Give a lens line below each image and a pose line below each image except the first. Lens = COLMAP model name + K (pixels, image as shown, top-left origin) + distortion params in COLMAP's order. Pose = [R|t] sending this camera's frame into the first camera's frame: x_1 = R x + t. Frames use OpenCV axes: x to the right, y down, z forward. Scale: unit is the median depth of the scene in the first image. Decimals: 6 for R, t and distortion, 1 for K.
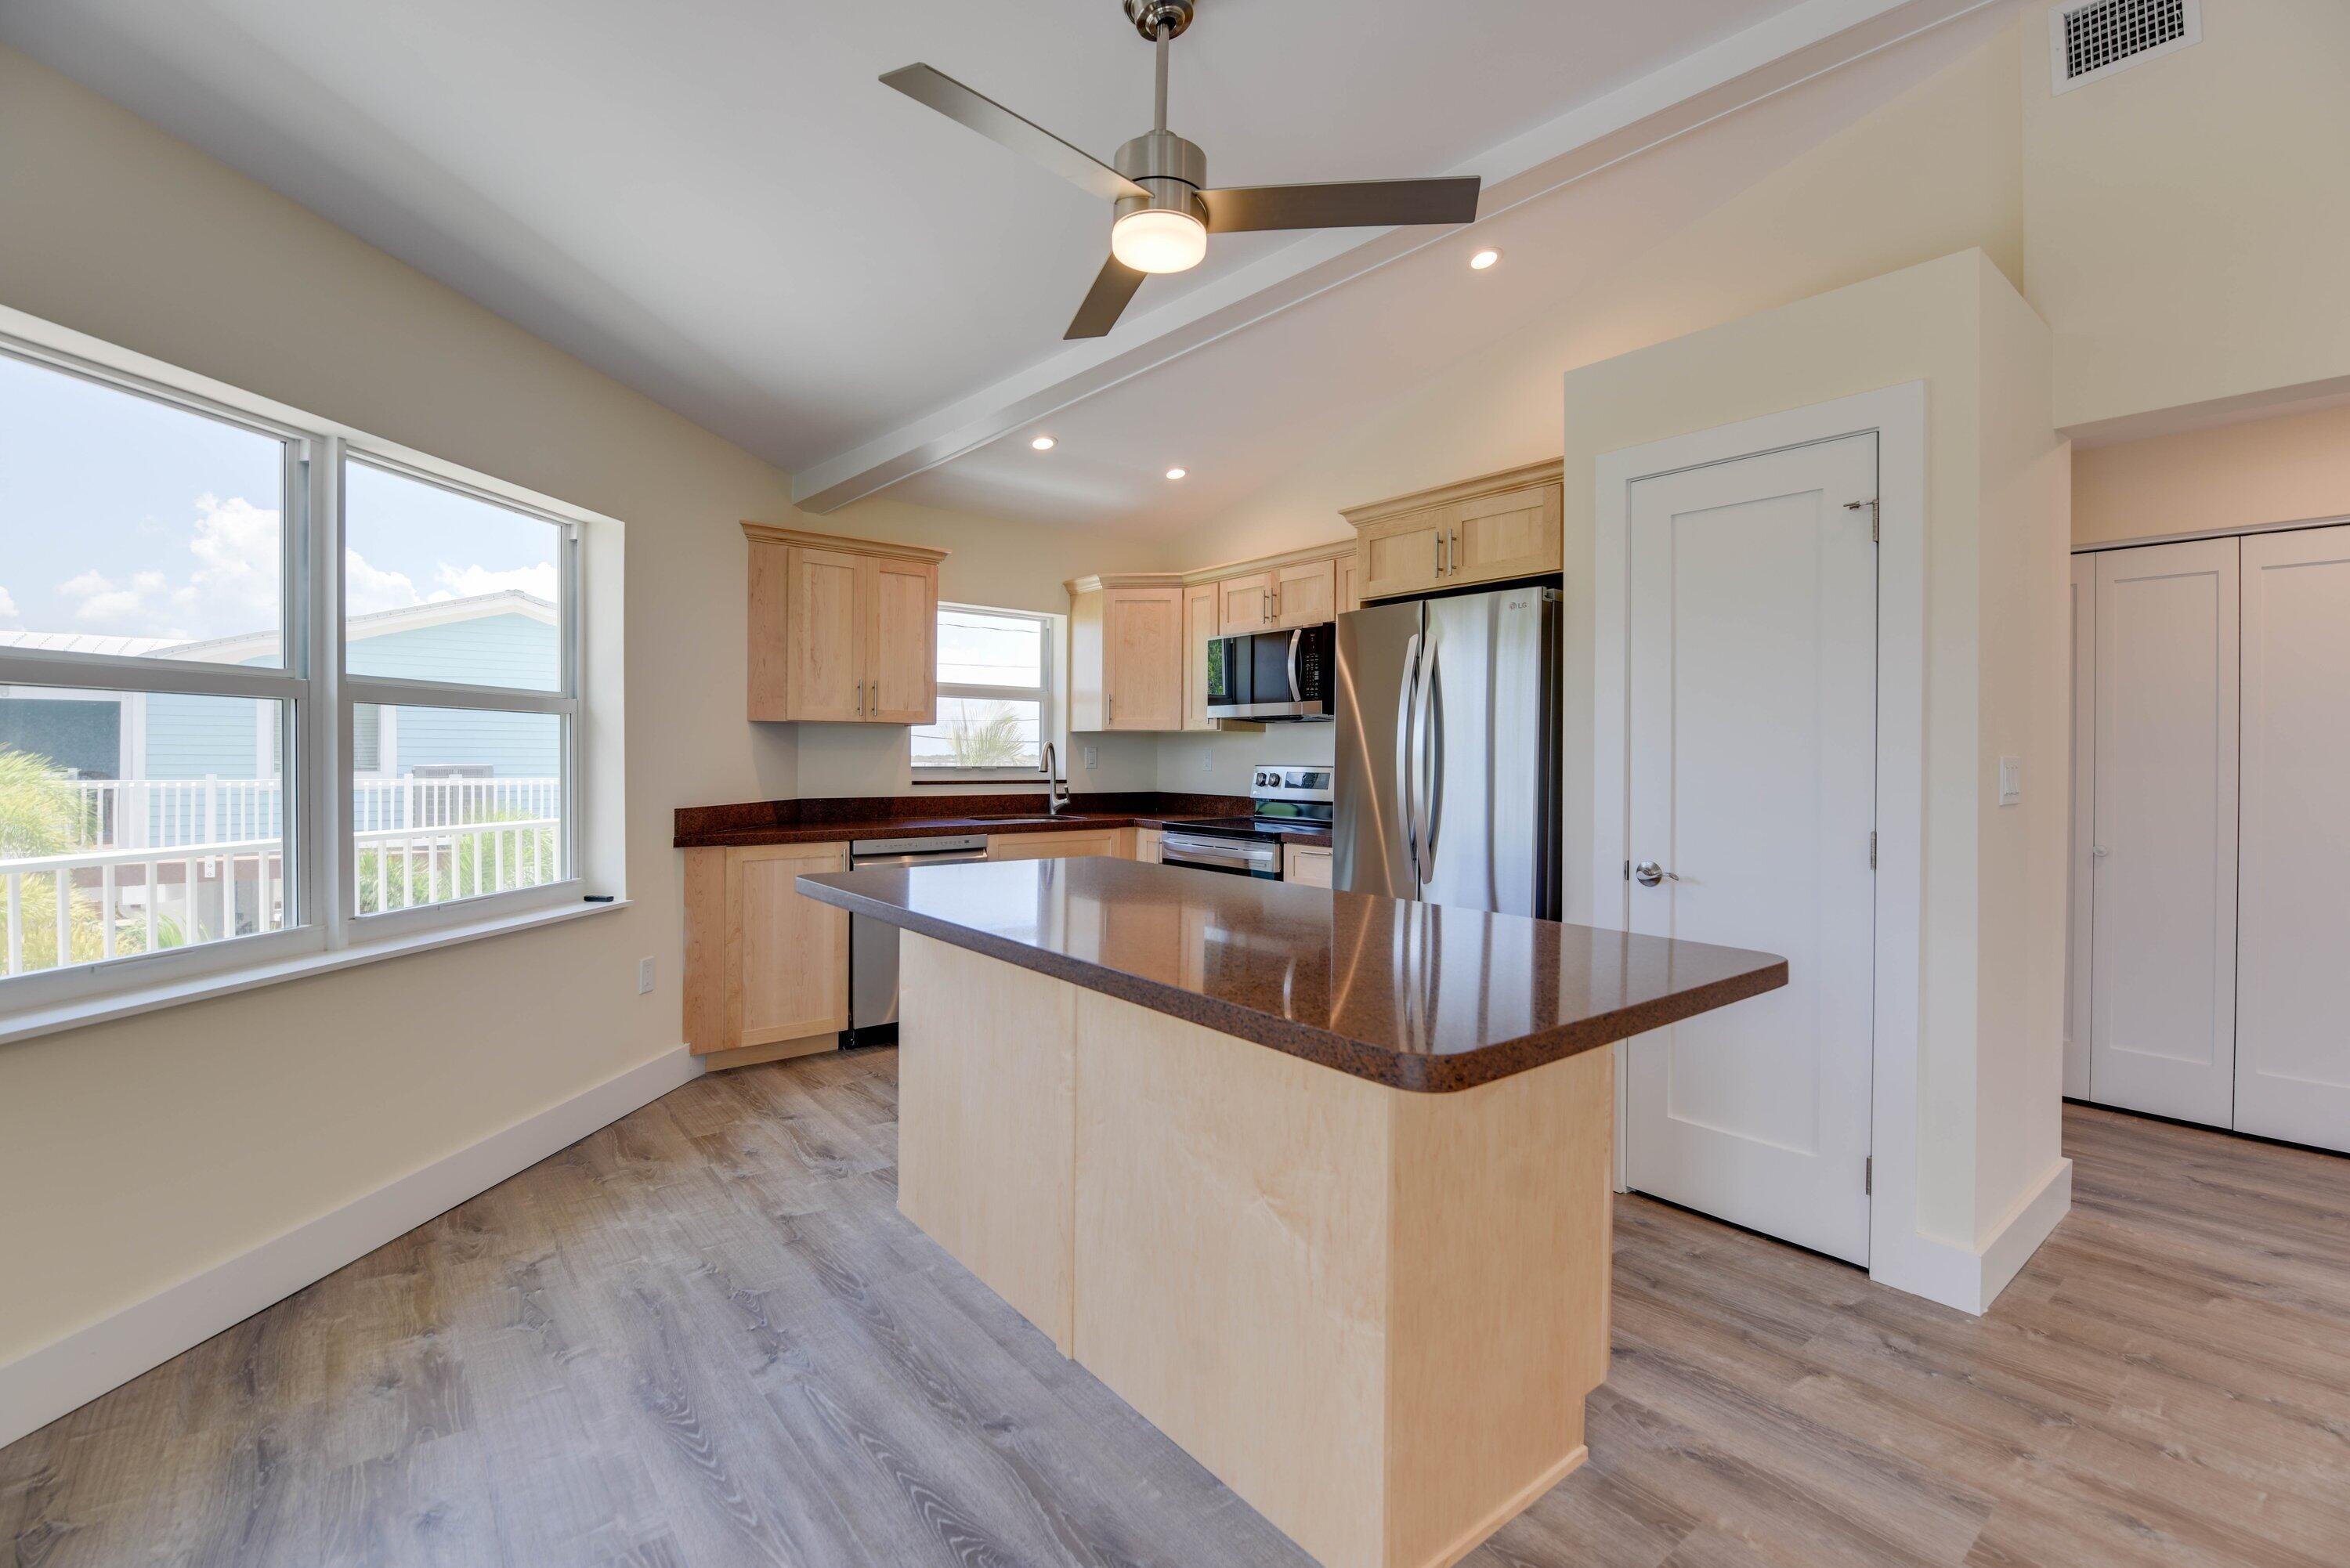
lens RADIAL K [[1032.9, 0, 1174.6], [0, 1032.9, 774.4], [0, 0, 1]] dist [-0.010051, -0.004531]
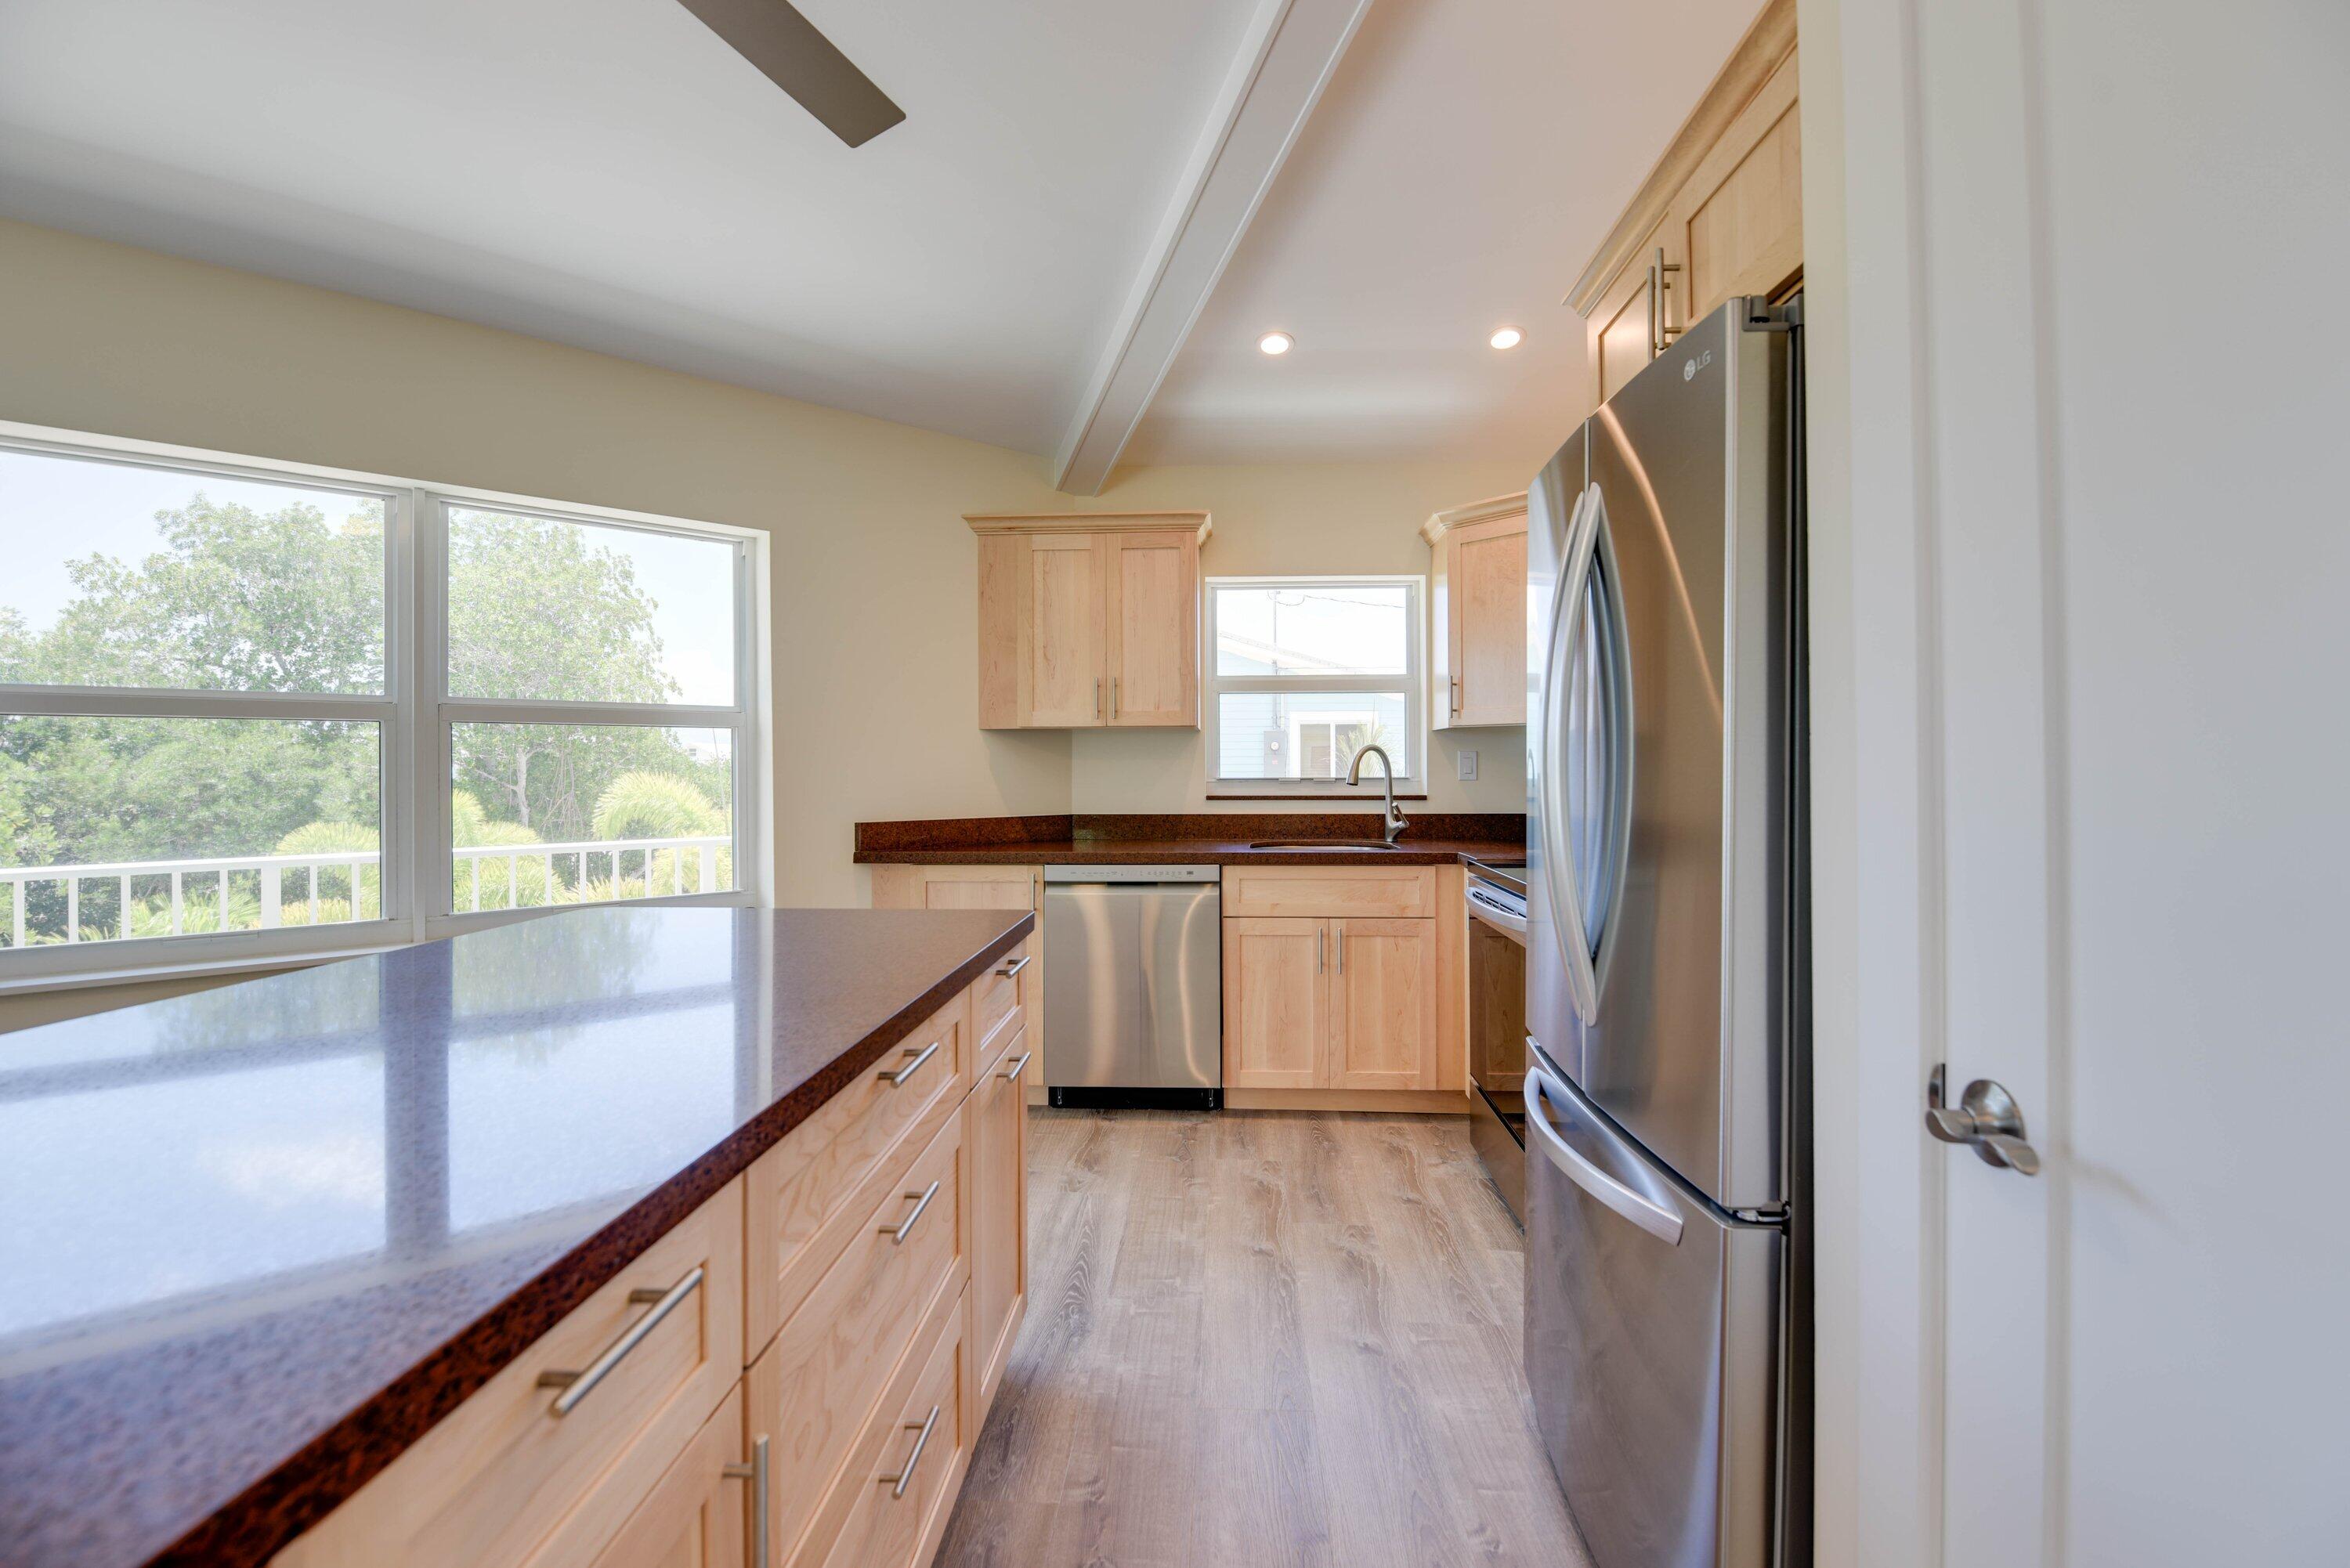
lens RADIAL K [[1032.9, 0, 1172.4], [0, 1032.9, 776.6], [0, 0, 1]] dist [-0.010051, -0.004531]
pose [[0.750979, -0.006423, -0.660295, 0.406951], [-0.000804, 0.999943, -0.010642, -0.000151], [0.660326, 0.008523, 0.750931, 0.520596]]
